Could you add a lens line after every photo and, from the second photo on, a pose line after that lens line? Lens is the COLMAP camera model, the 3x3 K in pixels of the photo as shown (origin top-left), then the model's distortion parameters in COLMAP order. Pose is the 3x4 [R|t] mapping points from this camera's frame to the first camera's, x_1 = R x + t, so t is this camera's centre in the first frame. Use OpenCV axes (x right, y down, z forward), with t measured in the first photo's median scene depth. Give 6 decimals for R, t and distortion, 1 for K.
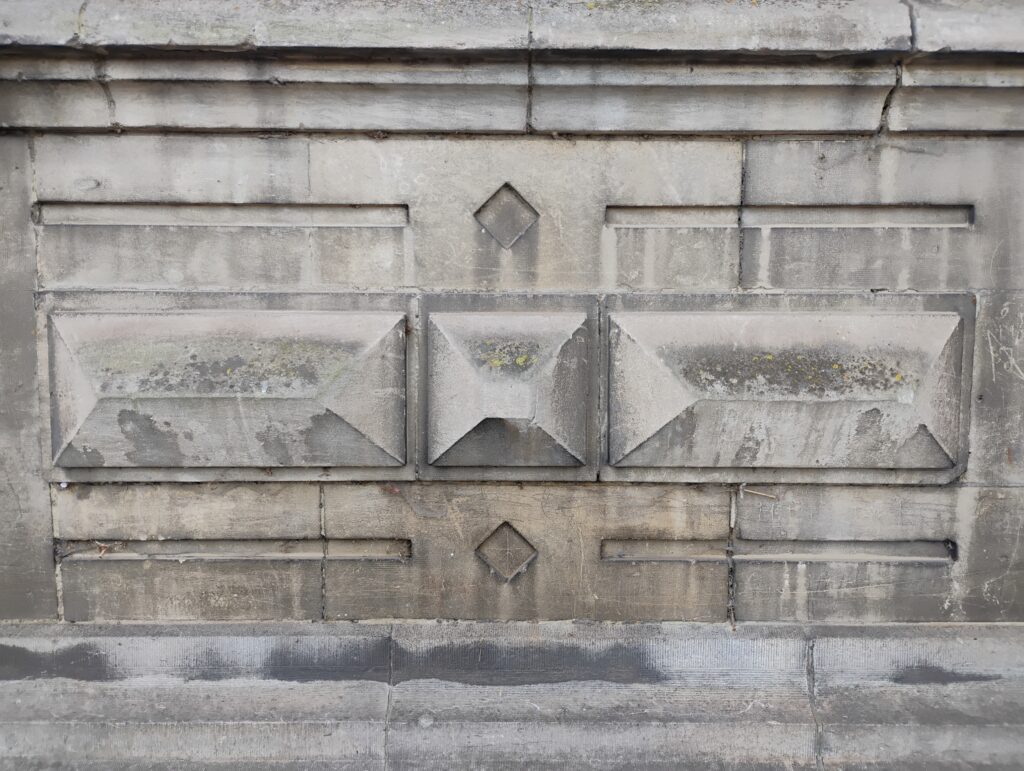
lens RADIAL K [[848.2, 0, 513.0], [0, 848.2, 384.3], [0, 0, 1]] dist [0.059401, -0.059171]
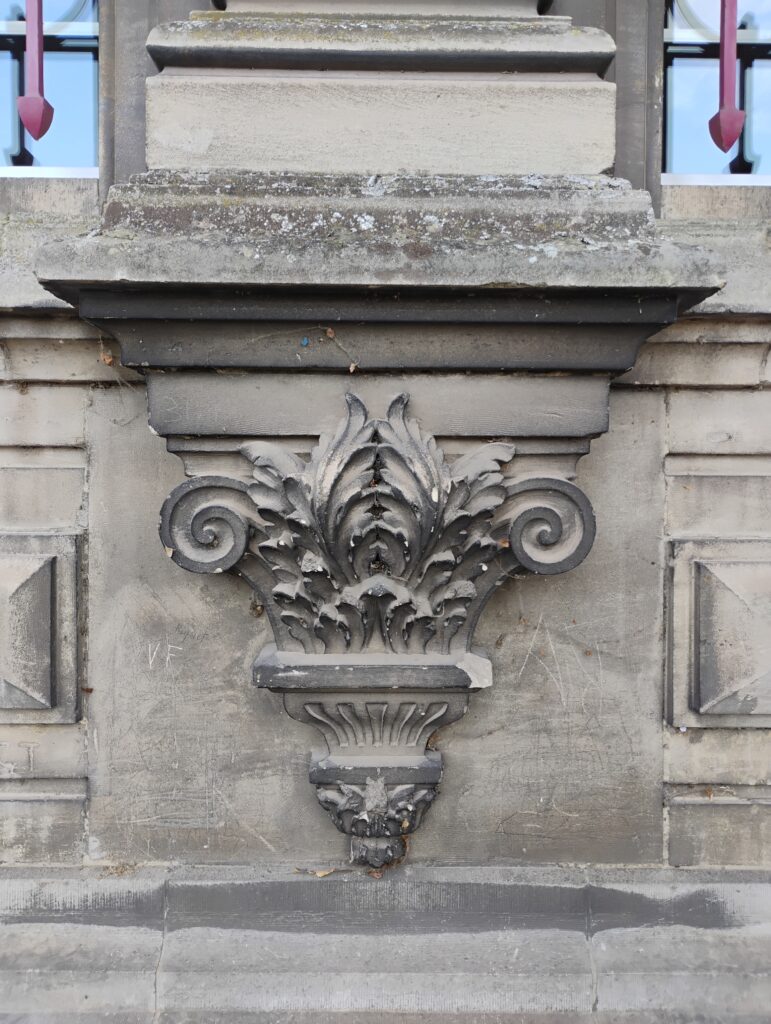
lens RADIAL K [[848.2, 0, 386.9], [0, 848.2, 512.0], [0, 0, 1]] dist [0.059401, -0.059171]
pose [[0.999804, 0.004499, 0.019262, -0.885727], [-0.003303, 0.998092, -0.061661, -0.074782], [-0.019503, 0.061586, 0.997911, -0.018543]]
